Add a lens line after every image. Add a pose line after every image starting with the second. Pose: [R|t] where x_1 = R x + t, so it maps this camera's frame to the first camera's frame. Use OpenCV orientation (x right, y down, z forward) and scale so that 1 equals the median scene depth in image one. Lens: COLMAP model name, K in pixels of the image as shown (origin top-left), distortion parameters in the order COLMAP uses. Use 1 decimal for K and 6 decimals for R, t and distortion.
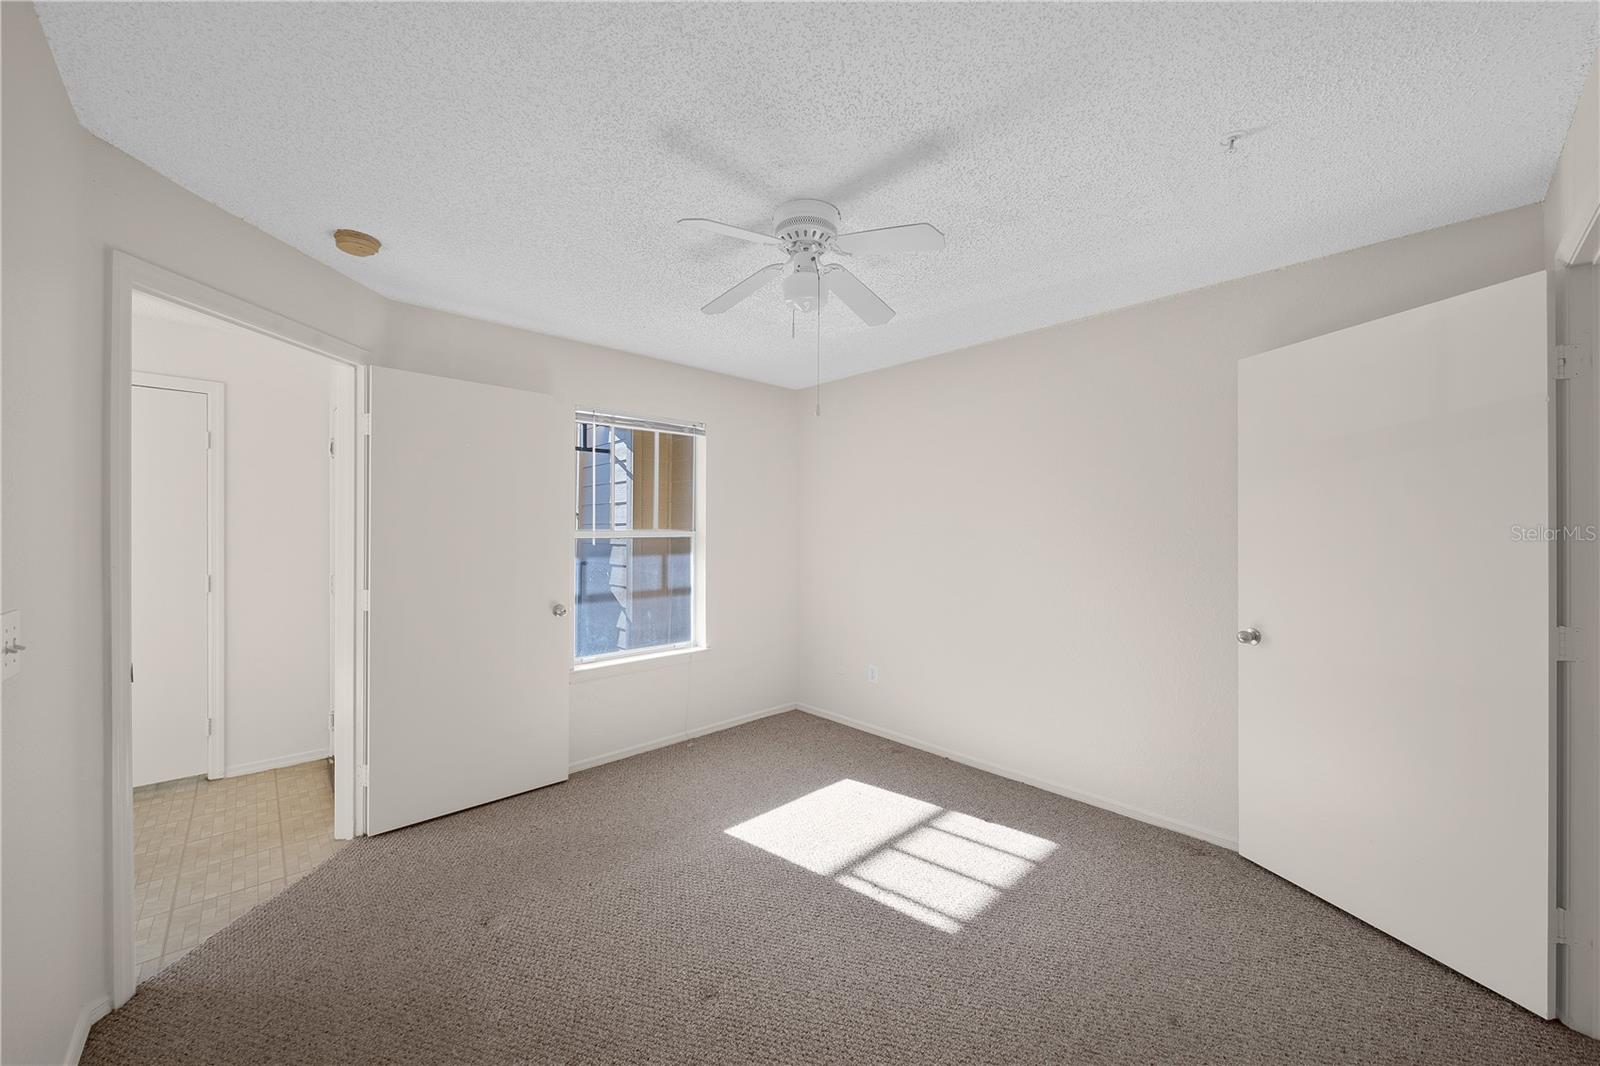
lens RADIAL K [[586.2, 0, 813.5], [0, 586.2, 531.8], [0, 0, 1]] dist [-0.000668, -0.000137]
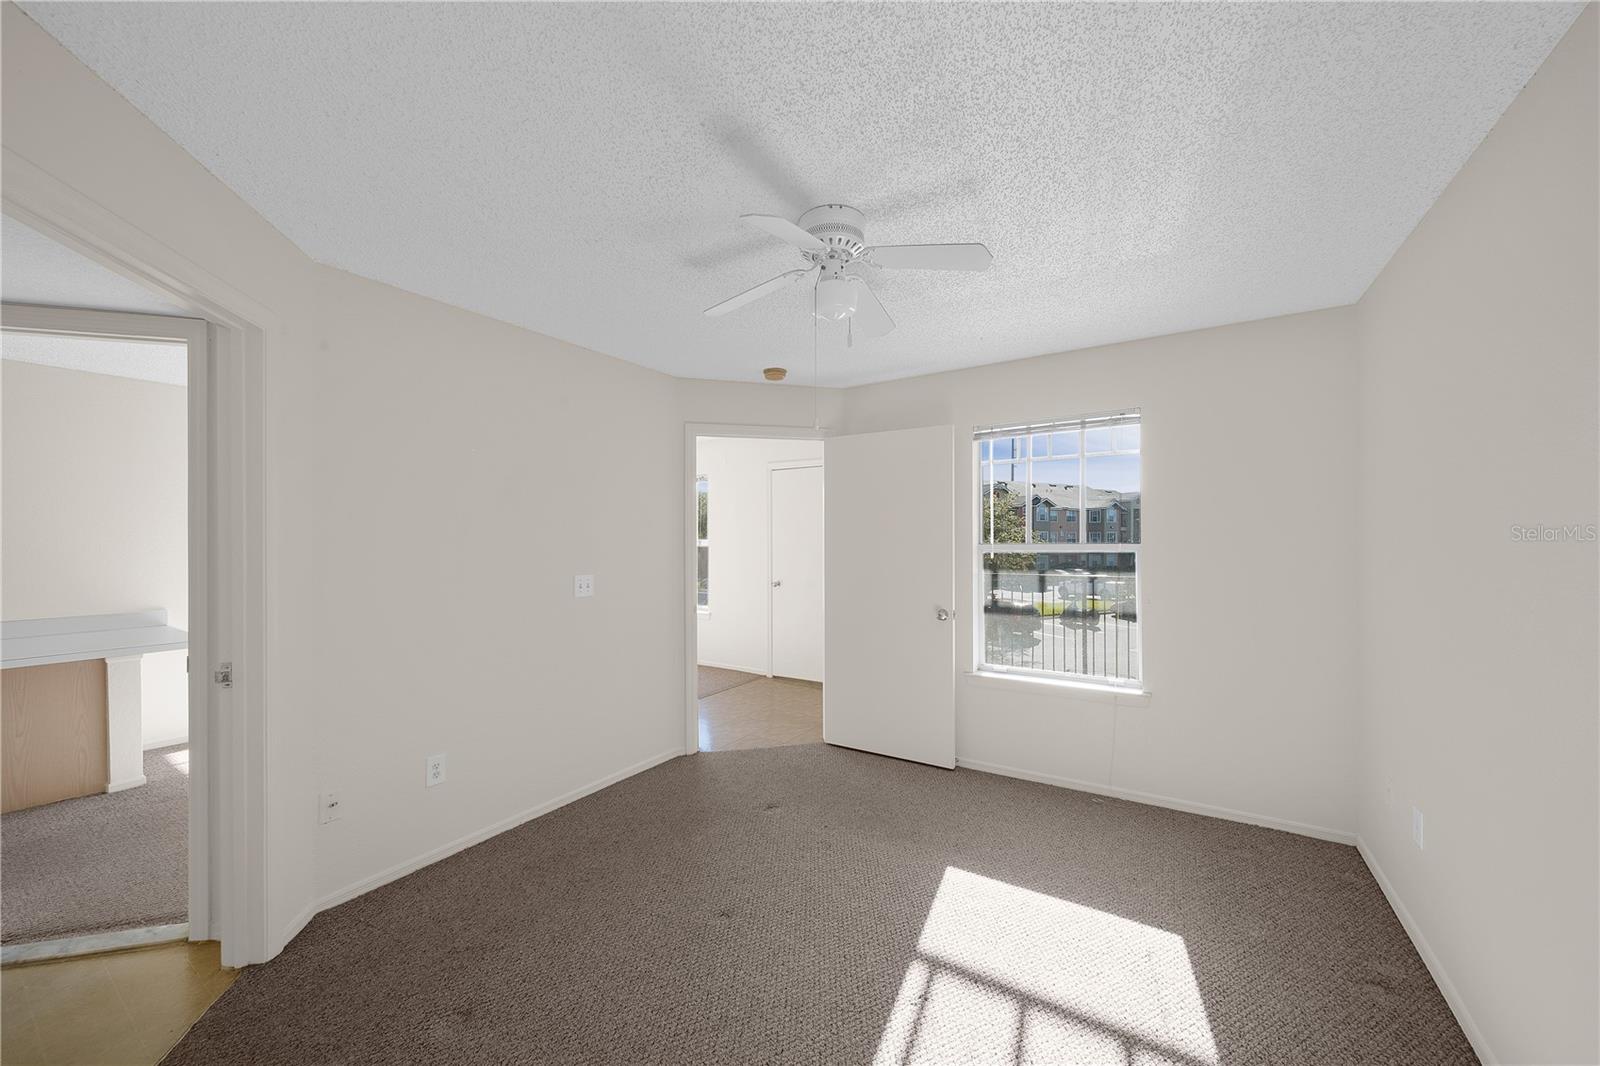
lens RADIAL K [[582.6, 0, 802.7], [0, 582.6, 544.7], [0, 0, 1]] dist [-0.000414, -0.000167]
pose [[0.238646, 0.002335, -0.971104, 0.598072], [0.001897, 0.999994, 0.002871, -0.006310], [0.971105, -0.002527, 0.238640, 0.474350]]
